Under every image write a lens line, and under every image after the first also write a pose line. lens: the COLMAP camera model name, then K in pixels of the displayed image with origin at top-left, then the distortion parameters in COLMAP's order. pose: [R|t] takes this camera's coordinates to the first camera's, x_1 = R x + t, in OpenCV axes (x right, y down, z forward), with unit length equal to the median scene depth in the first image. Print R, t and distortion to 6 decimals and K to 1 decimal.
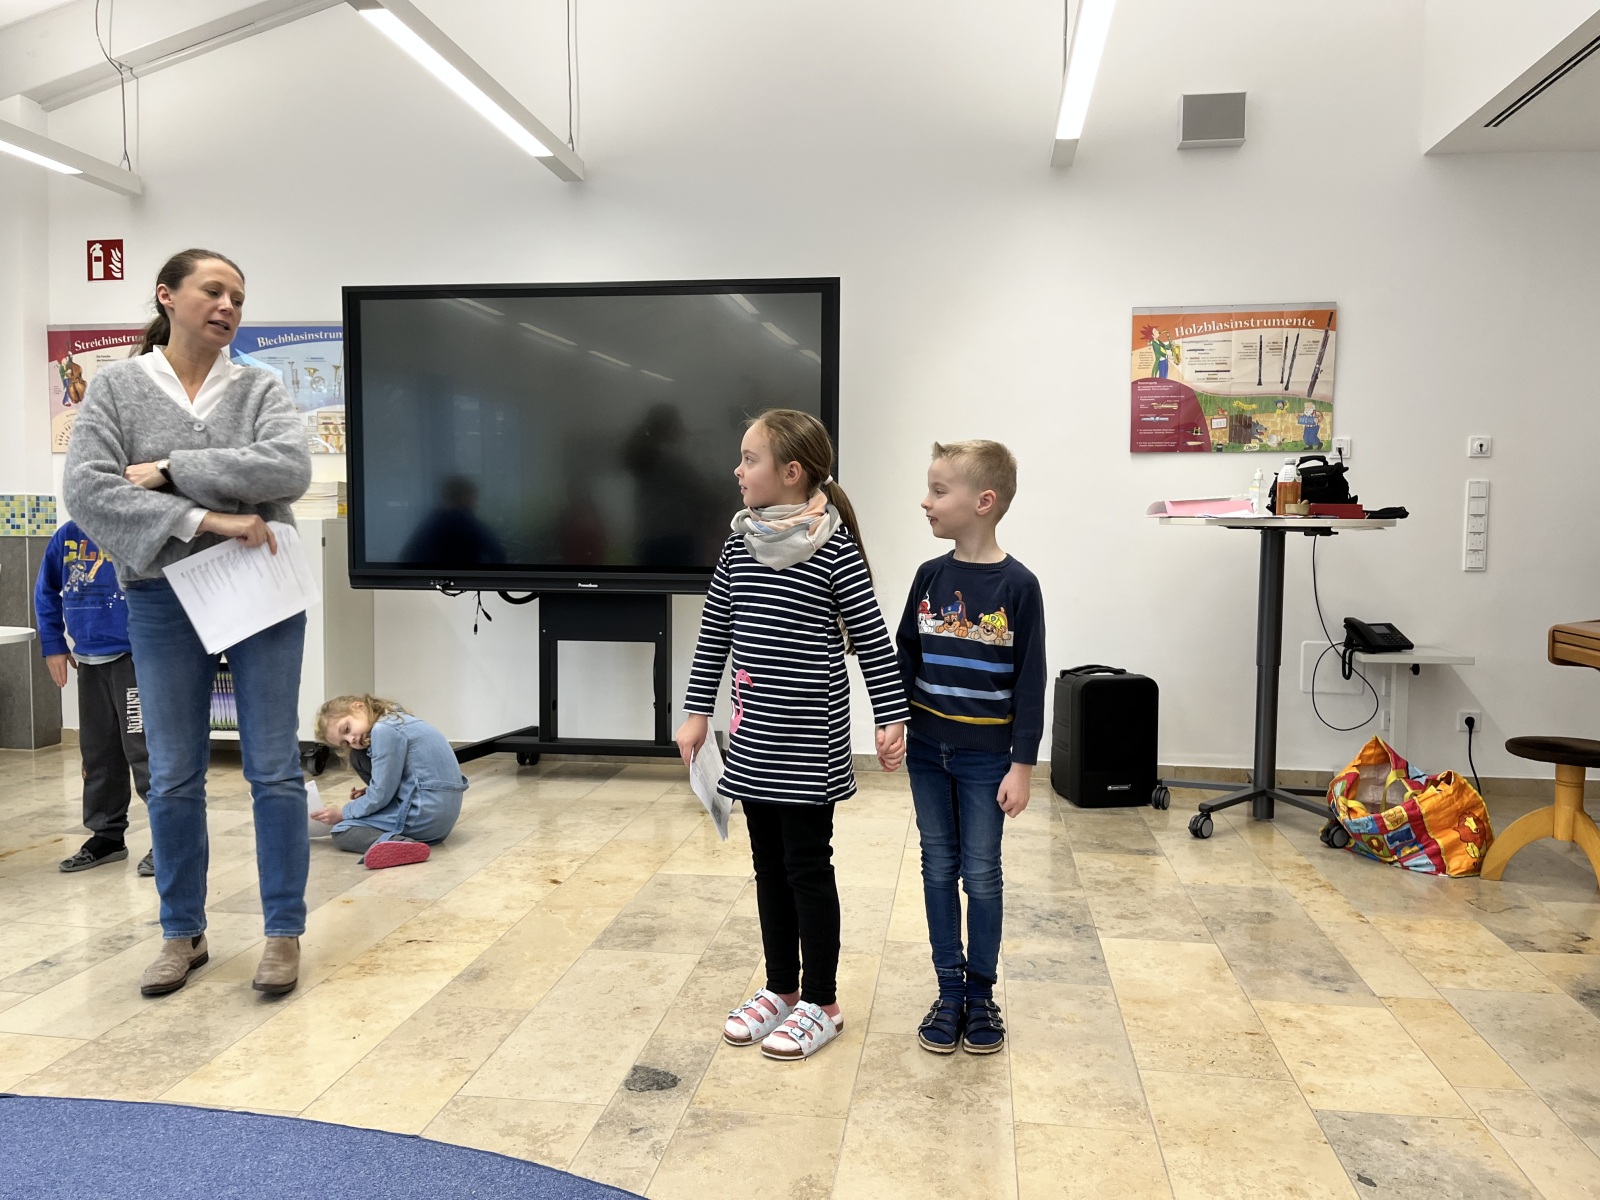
lens RADIAL K [[1210.8, 0, 806.2], [0, 1210.8, 590.4], [0, 0, 1]] dist [0.071275, -0.110116]
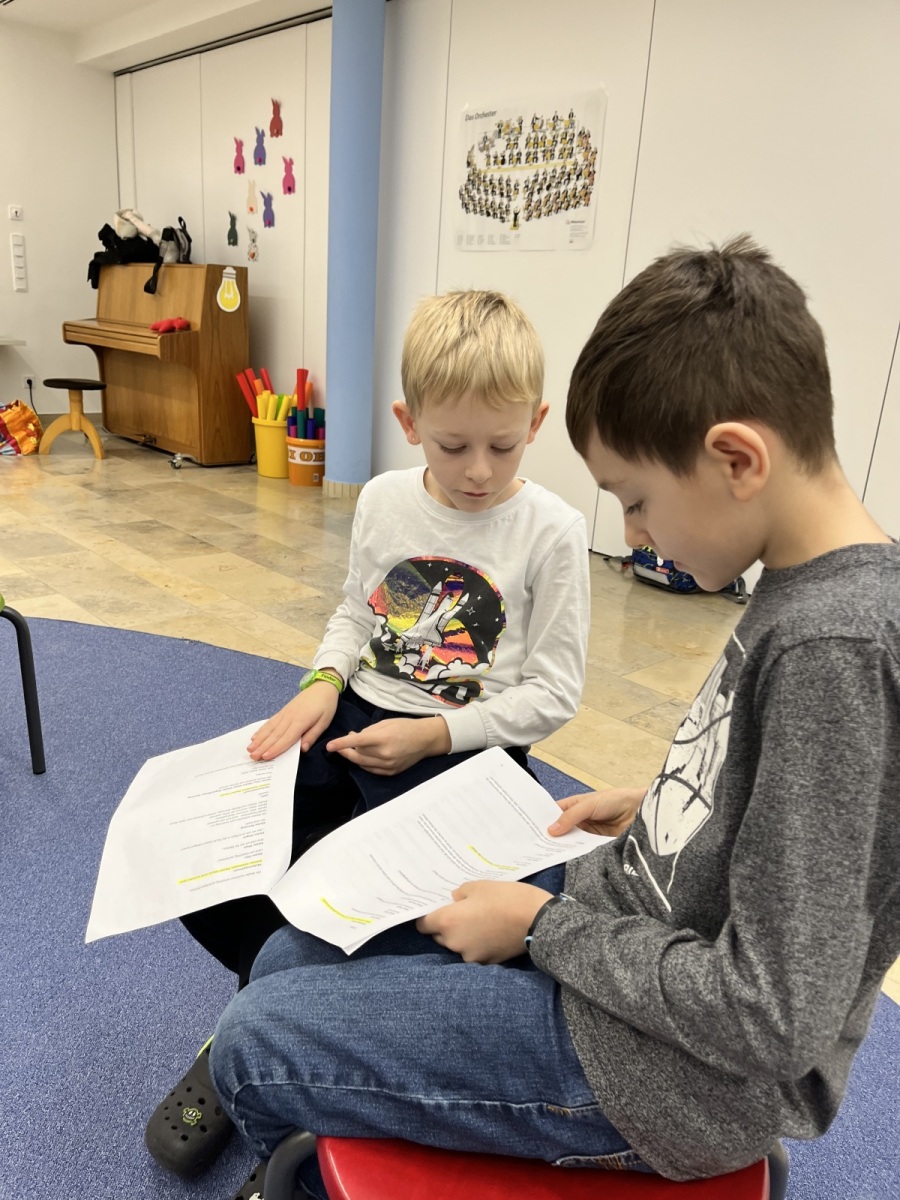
lens RADIAL K [[891.2, 0, 448.7], [0, 891.2, 624.0], [0, 0, 1]] dist [0.051207, -0.074330]
pose [[0.620610, -0.222446, 0.751905, -0.133138], [-0.019348, 0.954280, 0.298287, 0.041336], [-0.783880, -0.199668, 0.587932, -0.300937]]
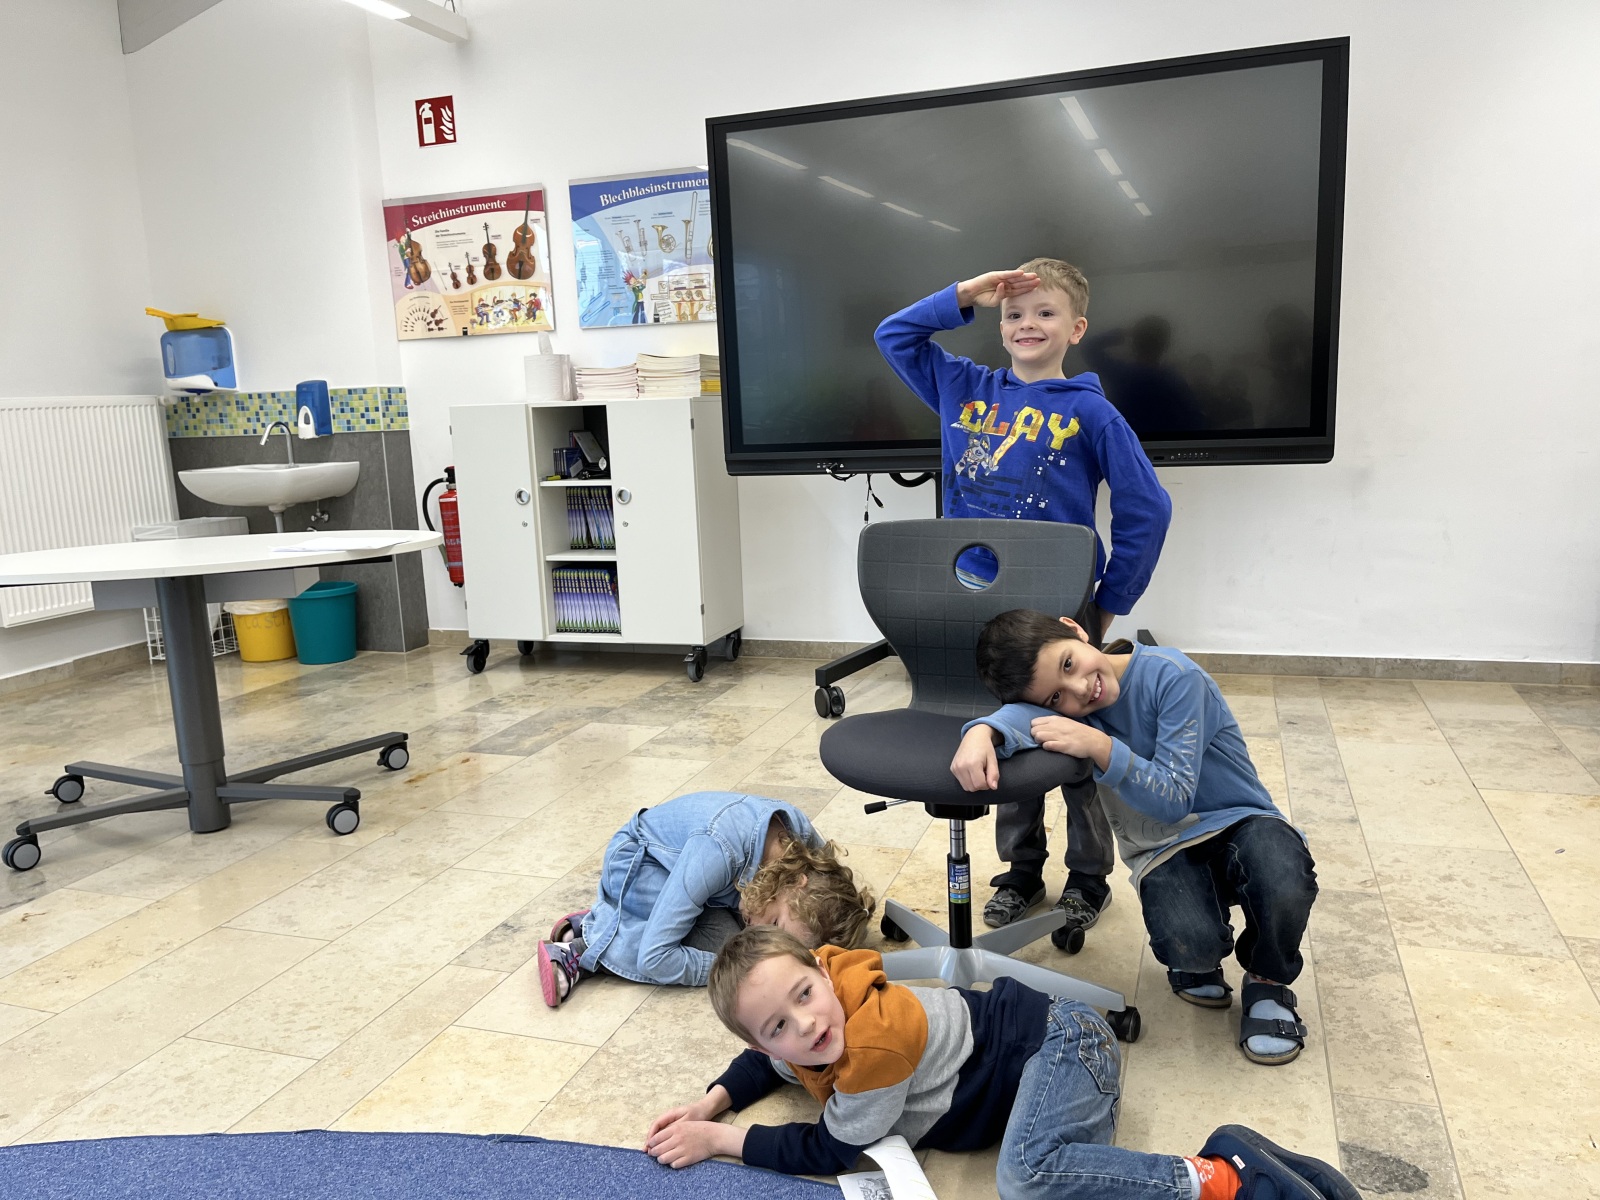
lens RADIAL K [[1226.9, 0, 785.0], [0, 1226.9, 612.4], [0, 0, 1]] dist [0.022693, -0.002495]
pose [[0.977209, -0.011001, -0.211994, -0.143878], [0.037134, 0.992117, 0.119687, -0.008040], [0.209006, -0.124831, 0.969914, 0.132140]]
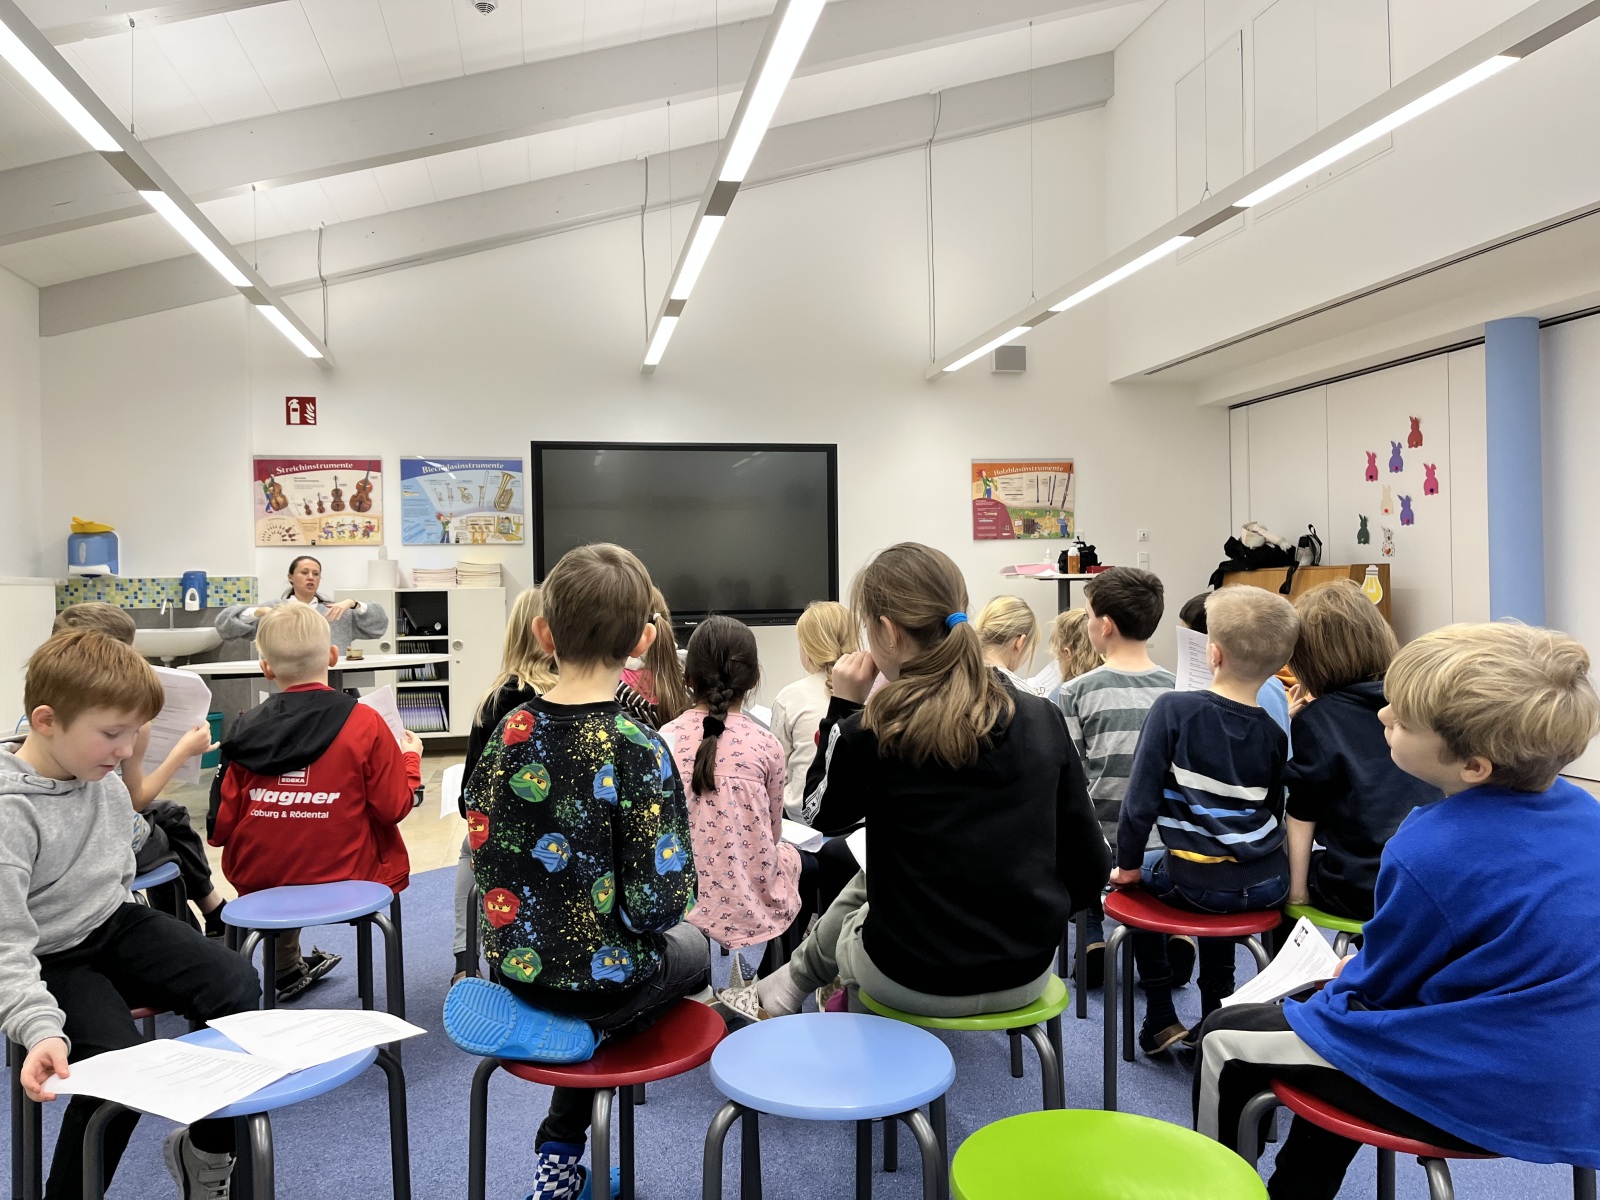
lens RADIAL K [[1188.6, 0, 800.0], [0, 1188.6, 600.0], [0, 0, 1]] dist [0.047874, -0.069165]
pose [[0.942809, -0.027419, 0.332204, -0.557238], [0.042793, 0.998320, -0.039051, 0.032131], [-0.330575, 0.051034, 0.942399, -0.552516]]
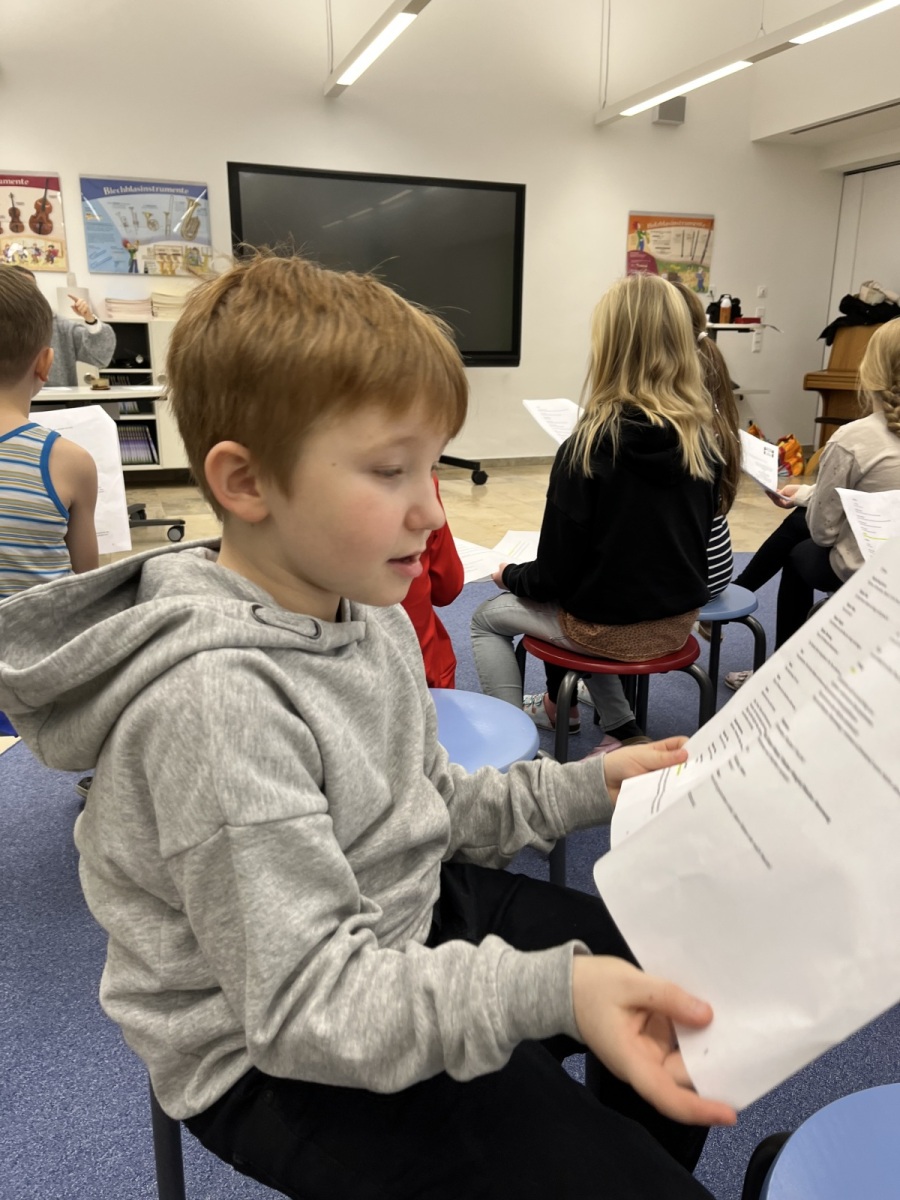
lens RADIAL K [[893.6, 0, 472.9], [0, 893.6, 605.0], [0, 0, 1]] dist [0.050114, -0.074610]
pose [[0.874957, -0.135201, 0.464943, -0.694009], [0.027787, 0.972664, 0.230550, 0.038901], [-0.483403, -0.188802, 0.854795, -0.211238]]
